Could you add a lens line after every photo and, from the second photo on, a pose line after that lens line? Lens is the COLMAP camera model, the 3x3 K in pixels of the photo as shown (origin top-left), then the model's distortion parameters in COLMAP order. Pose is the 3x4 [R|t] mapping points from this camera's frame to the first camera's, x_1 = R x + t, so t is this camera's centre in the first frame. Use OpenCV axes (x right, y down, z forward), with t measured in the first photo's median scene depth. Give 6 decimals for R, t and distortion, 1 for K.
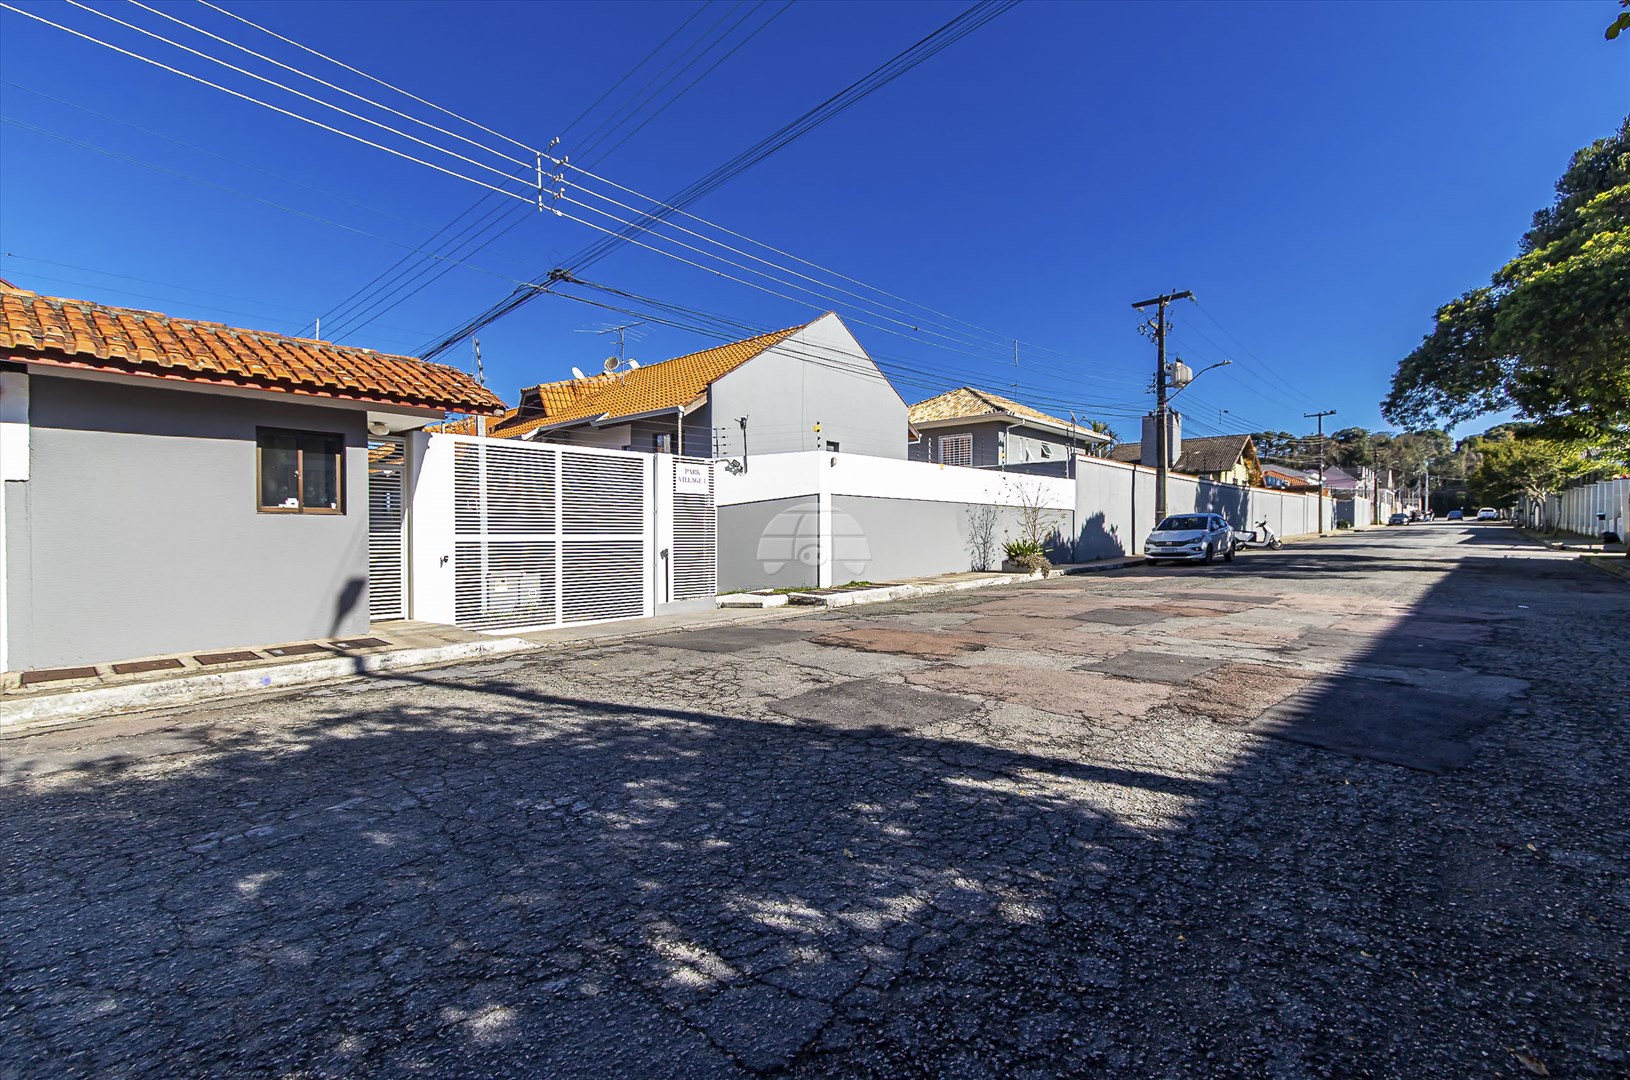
lens RADIAL K [[736.2, 0, 816.3], [0, 736.2, 538.8], [0, 0, 1]] dist [0.003084, -0.000792]
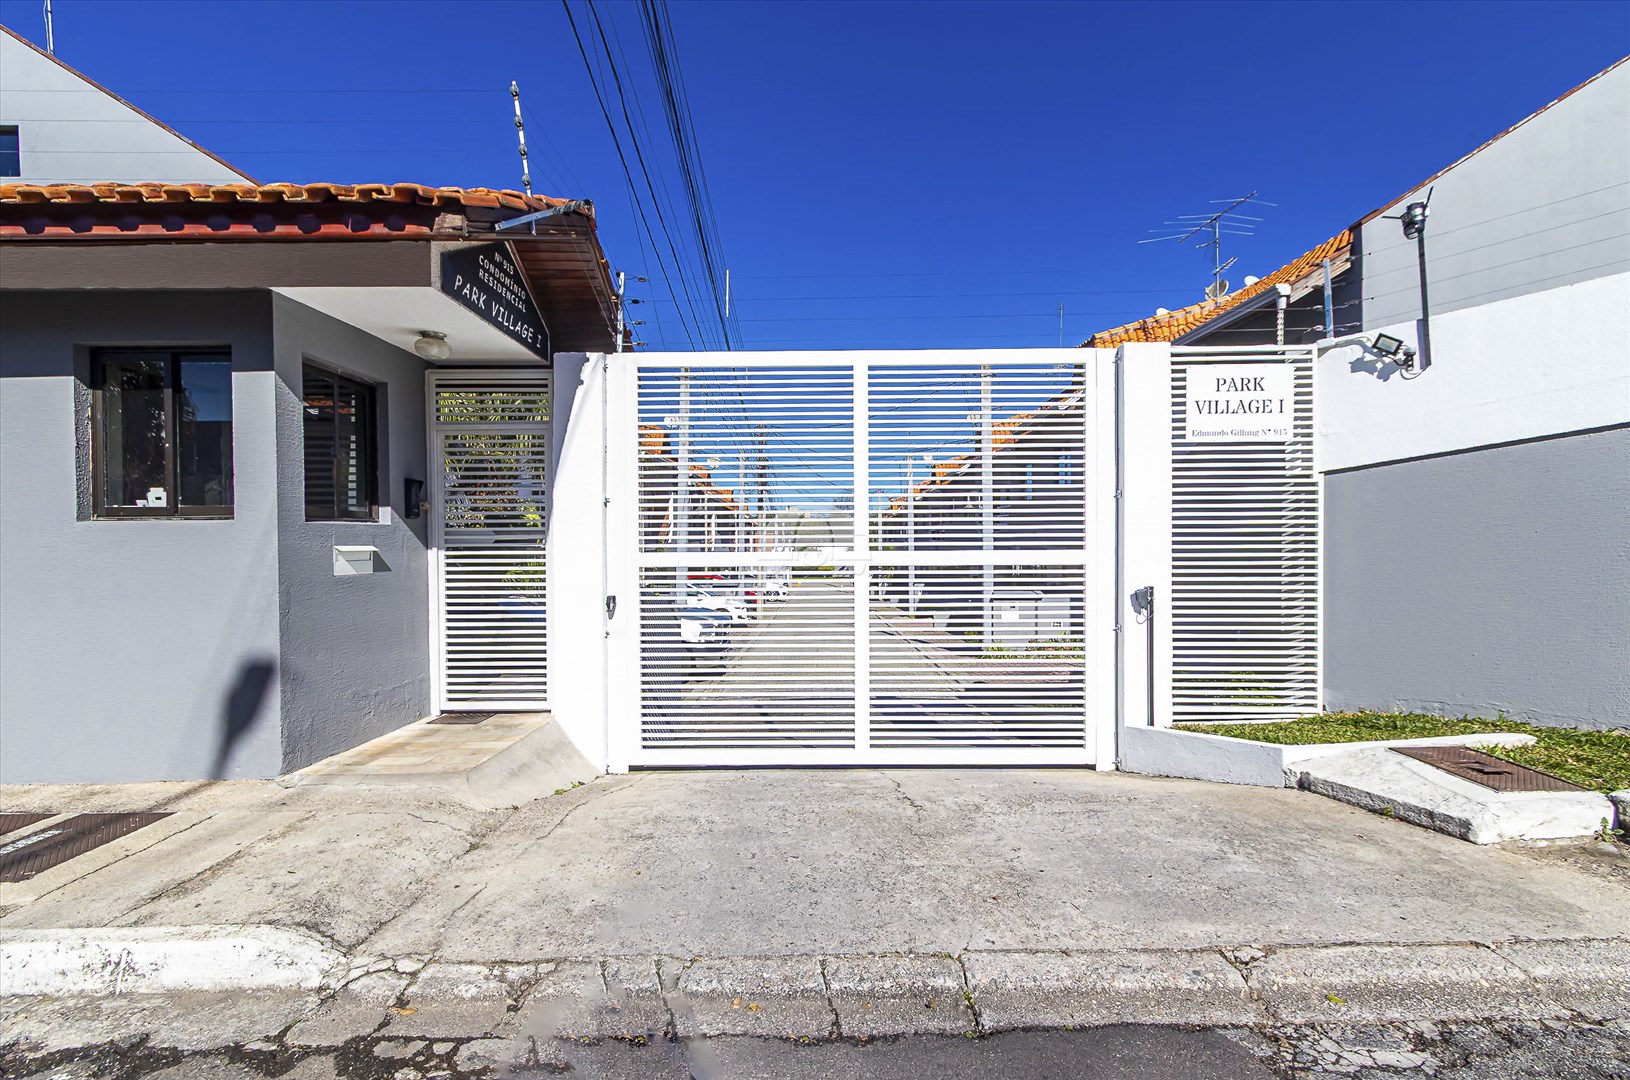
lens RADIAL K [[736.2, 0, 810.4], [0, 736.2, 549.5], [0, 0, 1]] dist [0.003084, -0.000792]
pose [[0.664117, 0.007537, -0.747591, -0.032107], [0.001940, 0.999928, 0.011805, -0.011353], [0.747626, -0.009290, 0.664055, 0.616443]]
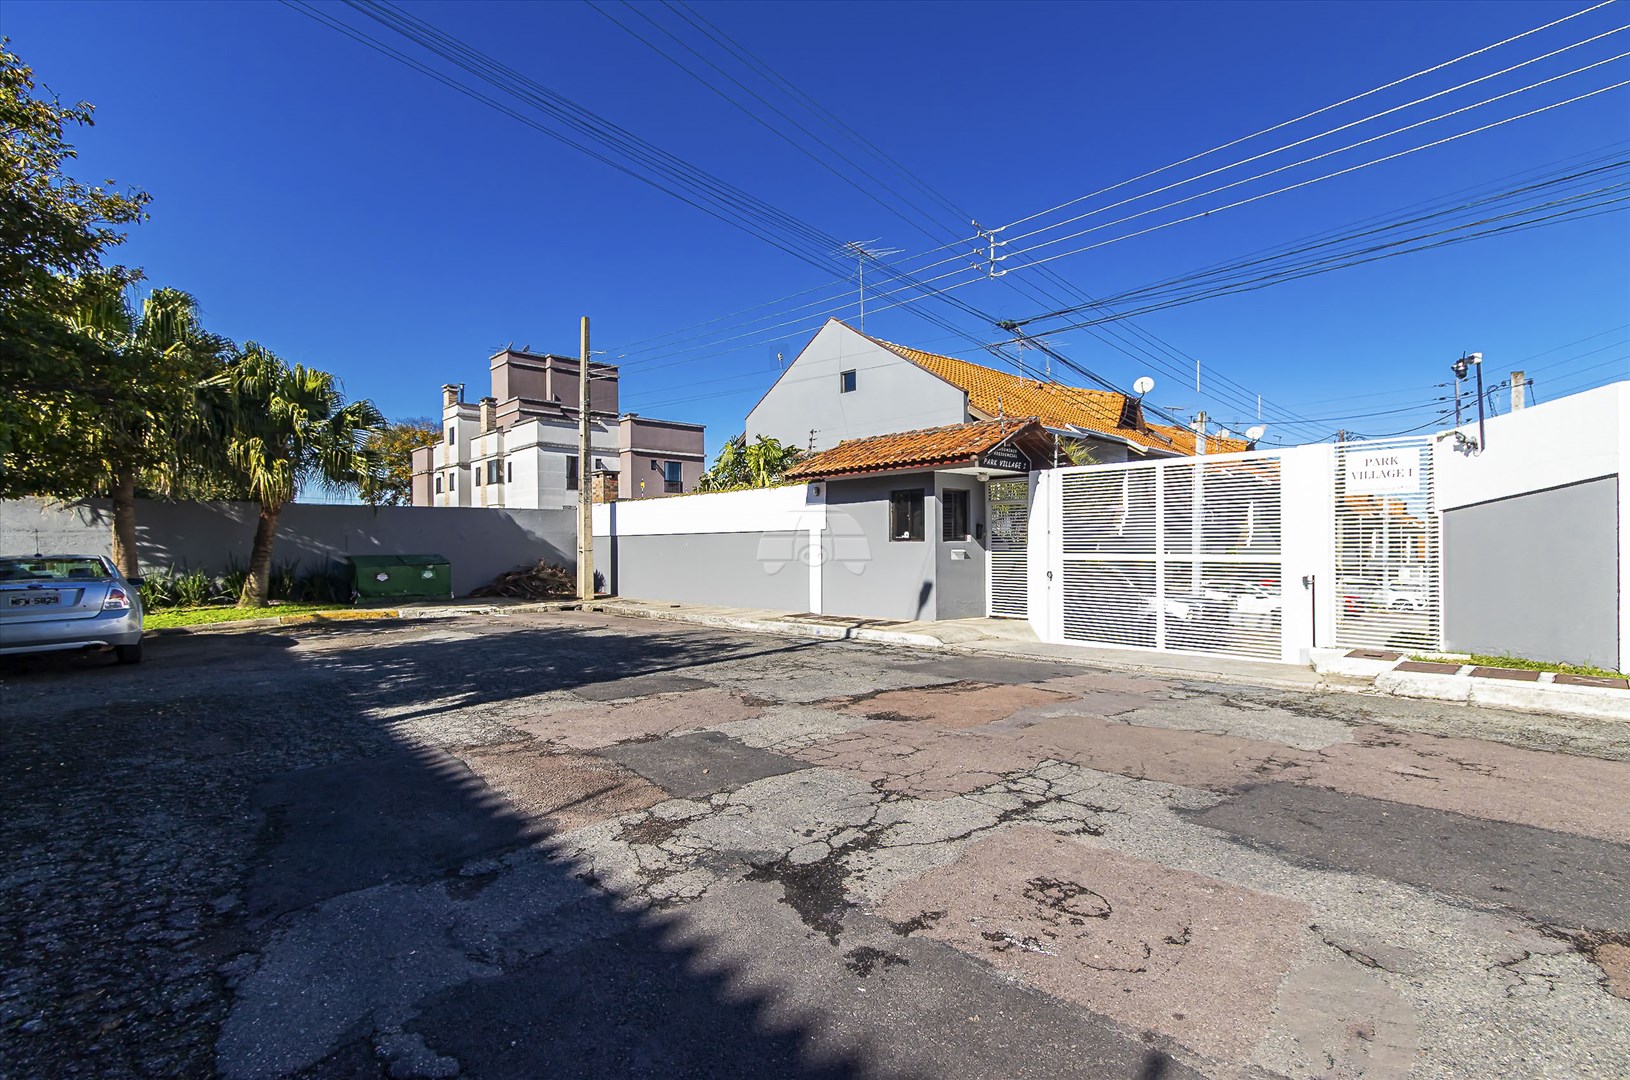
lens RADIAL K [[736.2, 0, 807.5], [0, 736.2, 545.6], [0, 0, 1]] dist [0.003084, -0.000792]
pose [[-0.099906, 0.006721, -0.994974, 0.583757], [0.002100, 0.999976, 0.006544, -0.021714], [0.994995, -0.001436, -0.099917, 0.582993]]
